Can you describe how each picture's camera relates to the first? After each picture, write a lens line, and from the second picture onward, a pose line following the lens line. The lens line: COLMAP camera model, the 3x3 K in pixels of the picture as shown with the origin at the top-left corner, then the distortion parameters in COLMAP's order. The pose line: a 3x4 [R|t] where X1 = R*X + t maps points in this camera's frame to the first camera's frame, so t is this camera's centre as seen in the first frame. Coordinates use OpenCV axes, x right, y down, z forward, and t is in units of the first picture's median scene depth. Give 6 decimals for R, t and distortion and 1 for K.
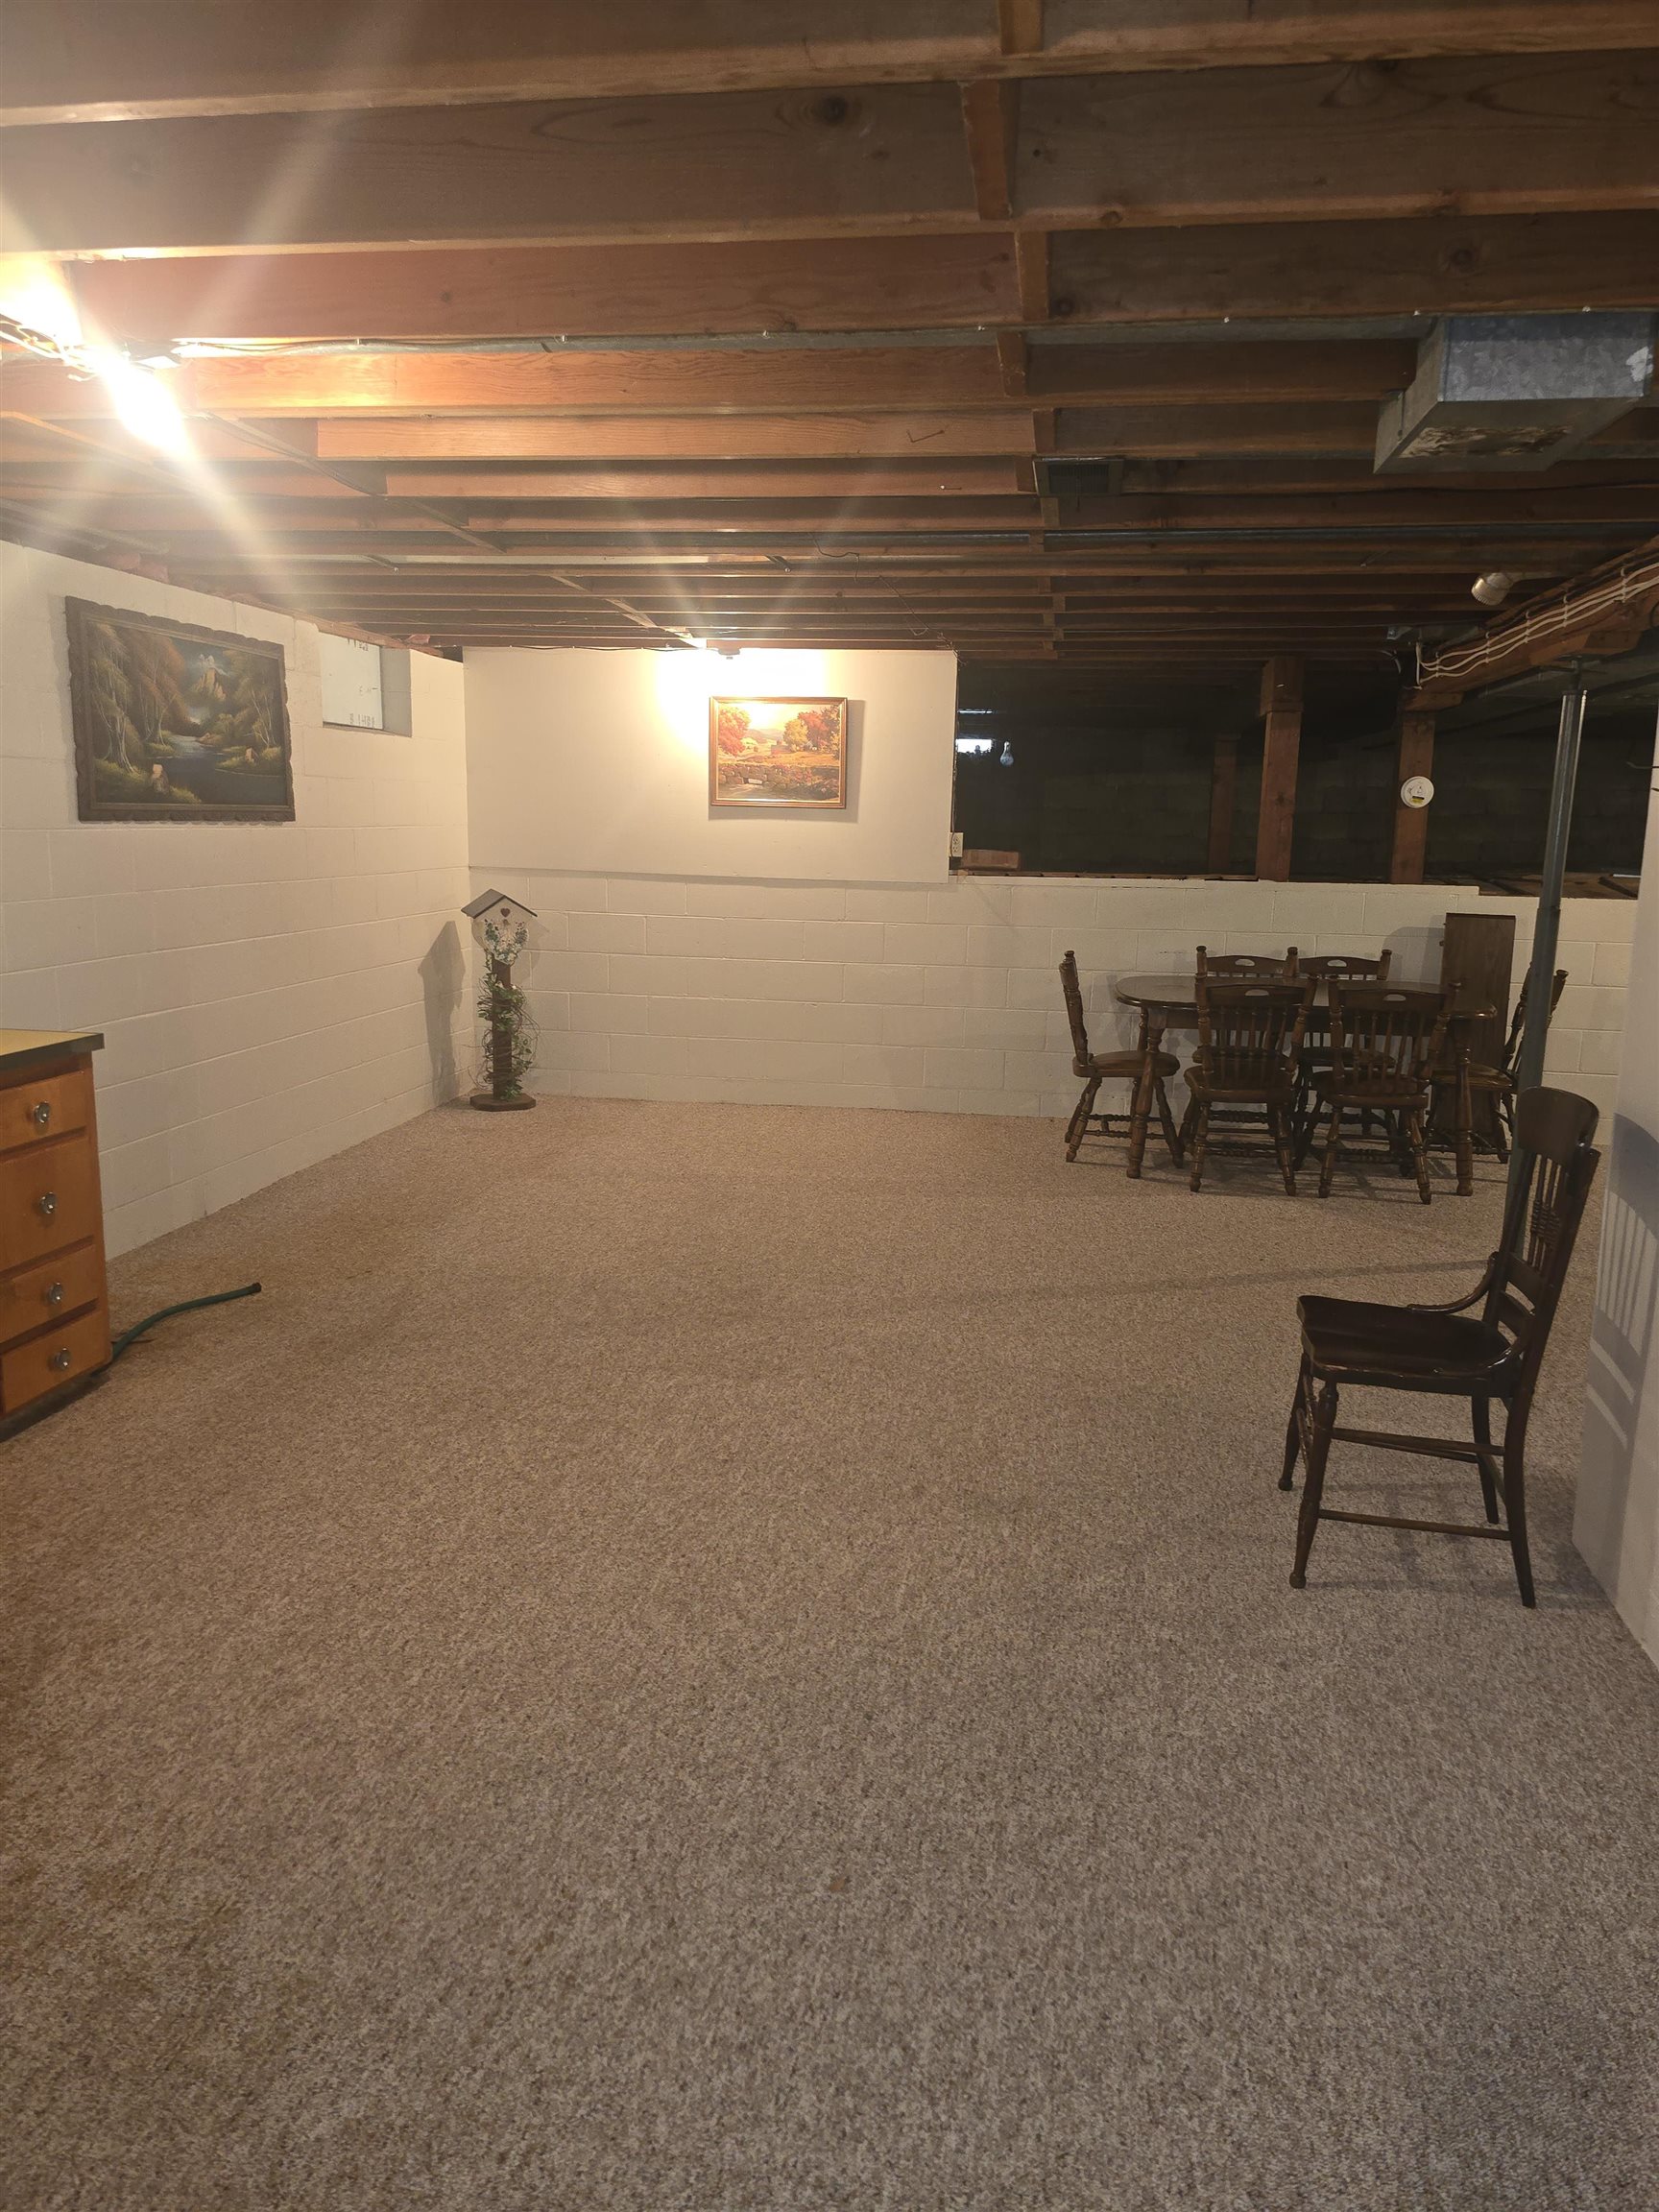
lens RADIAL K [[1484.7, 0, 827.5], [0, 1484.7, 1099.1], [0, 0, 1]] dist [0.039270, -0.033509]
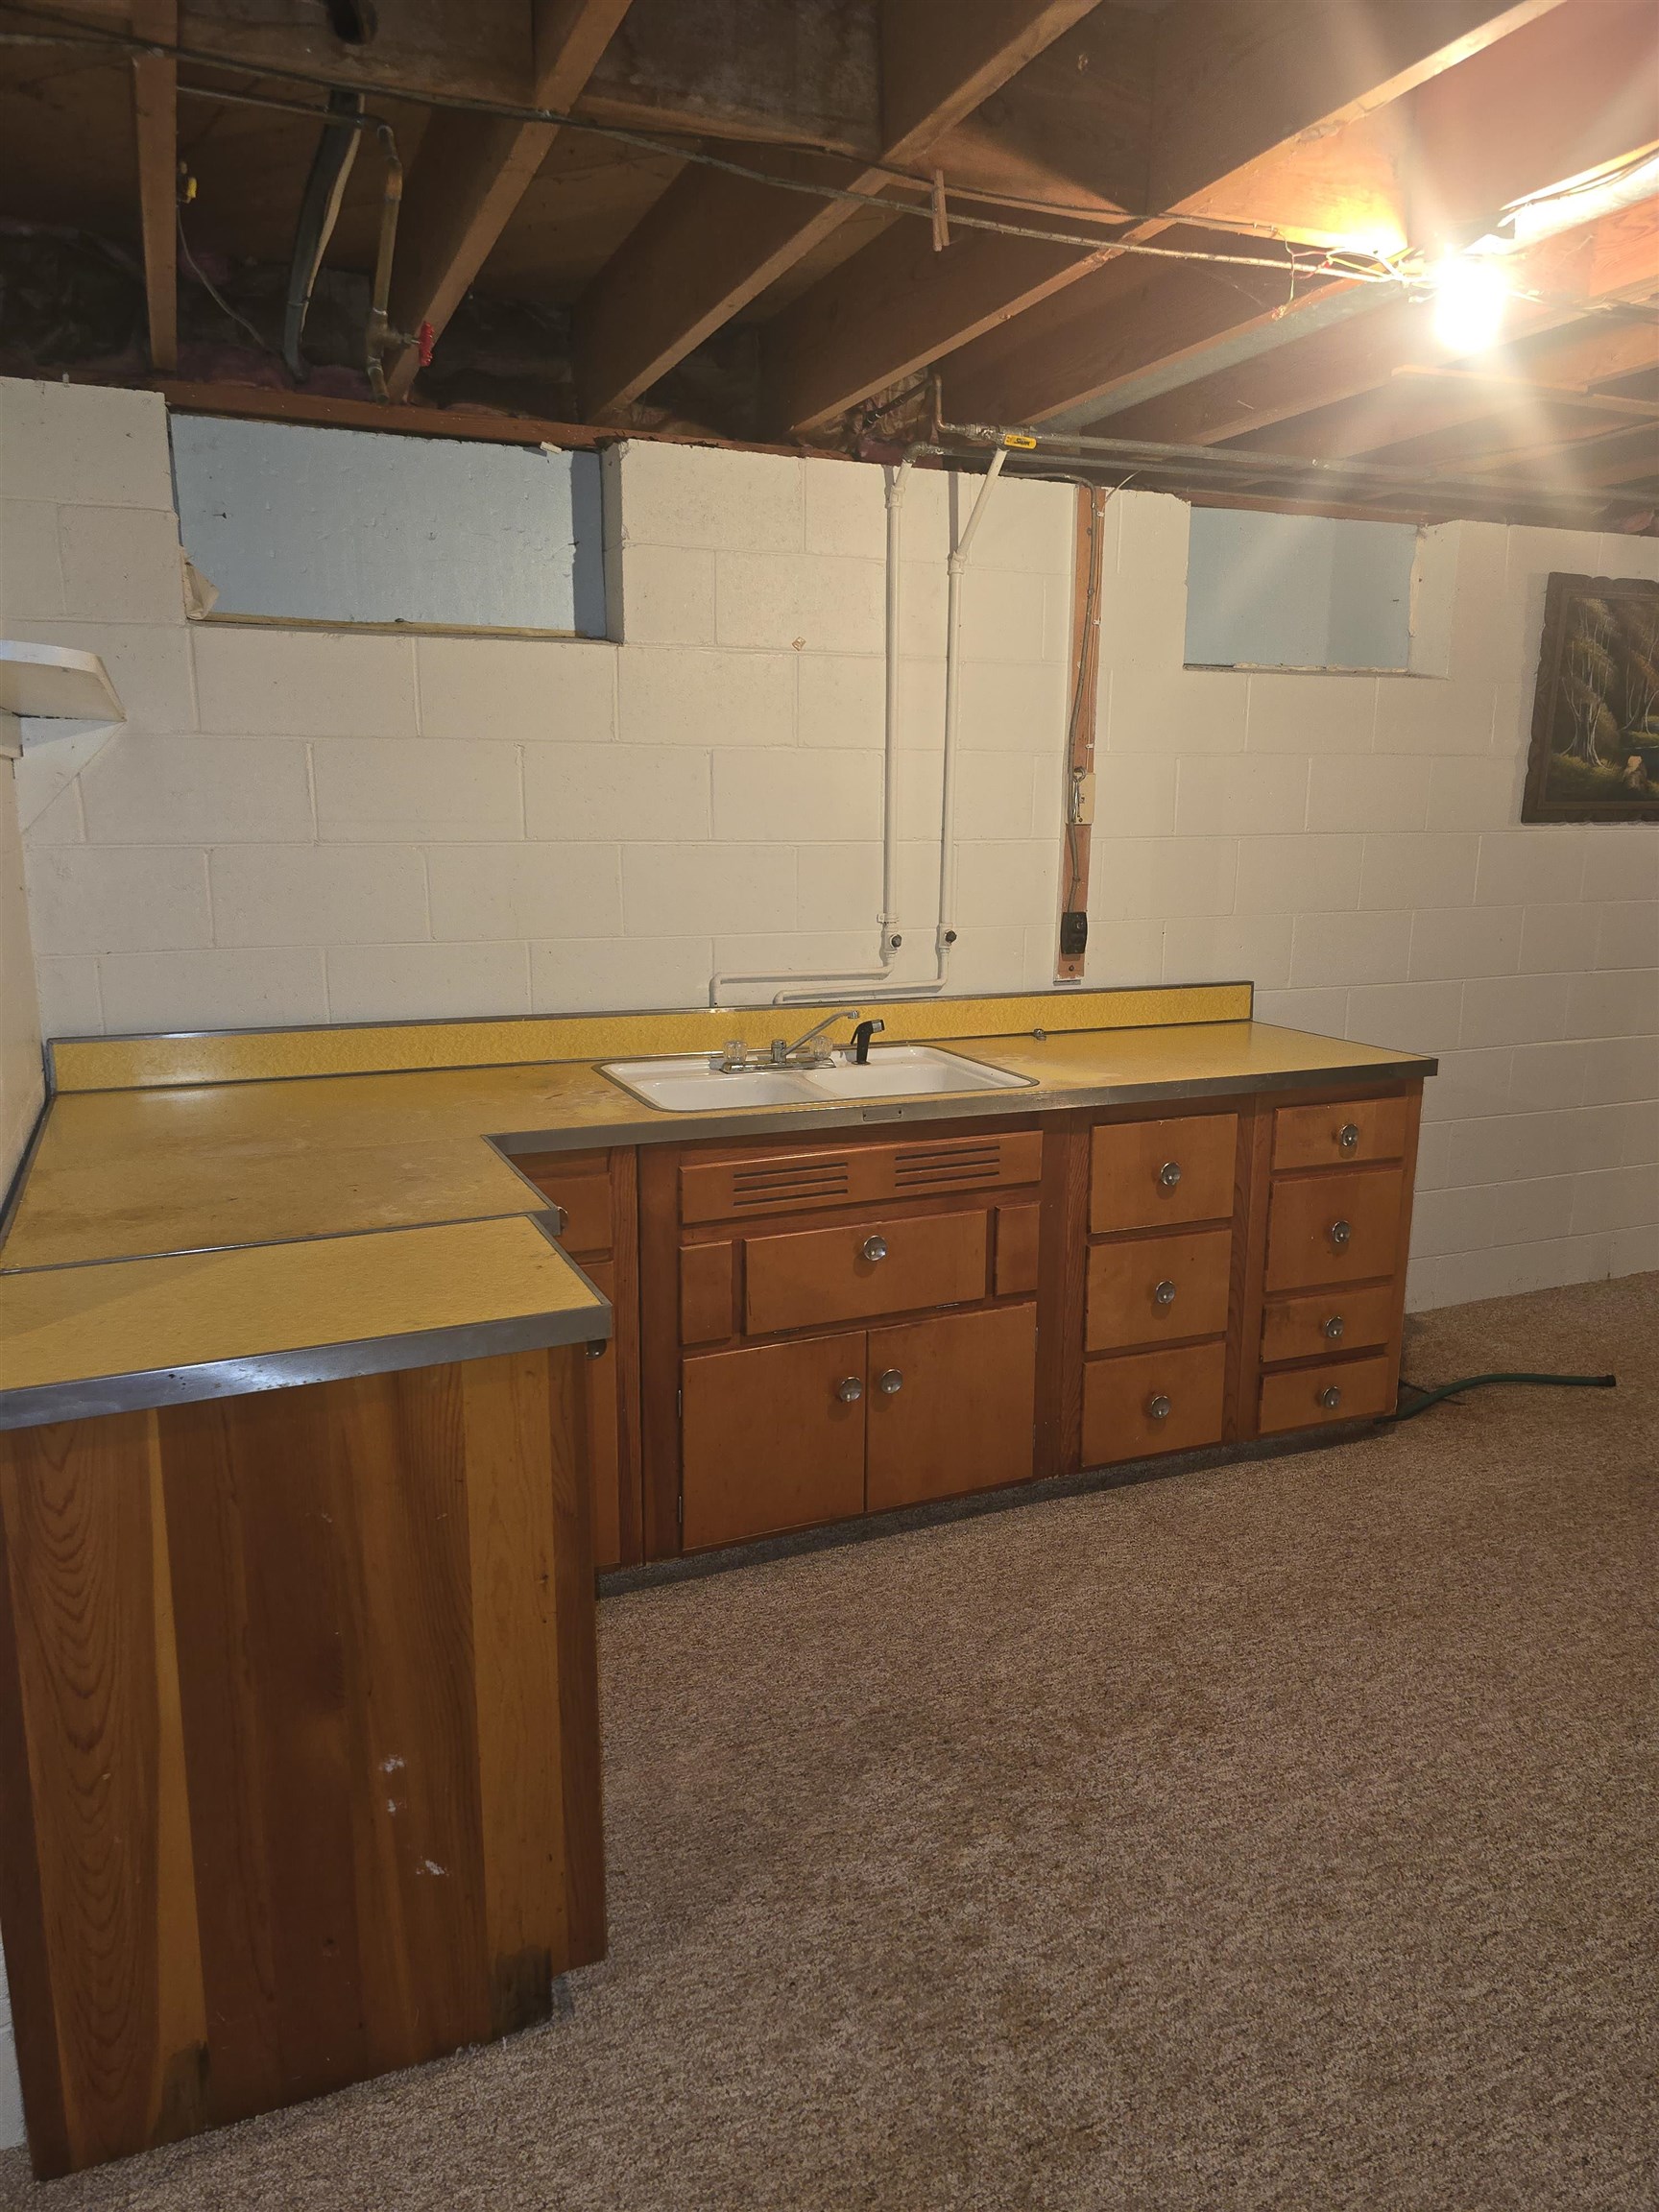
lens RADIAL K [[1484.7, 0, 824.5], [0, 1484.7, 1103.0], [0, 0, 1]] dist [0.039270, -0.033509]
pose [[0.535590, 0.148497, -0.831319, 0.065807], [-0.149392, 0.985553, 0.079799, -0.033587], [0.831159, 0.081453, 0.550037, 0.200159]]
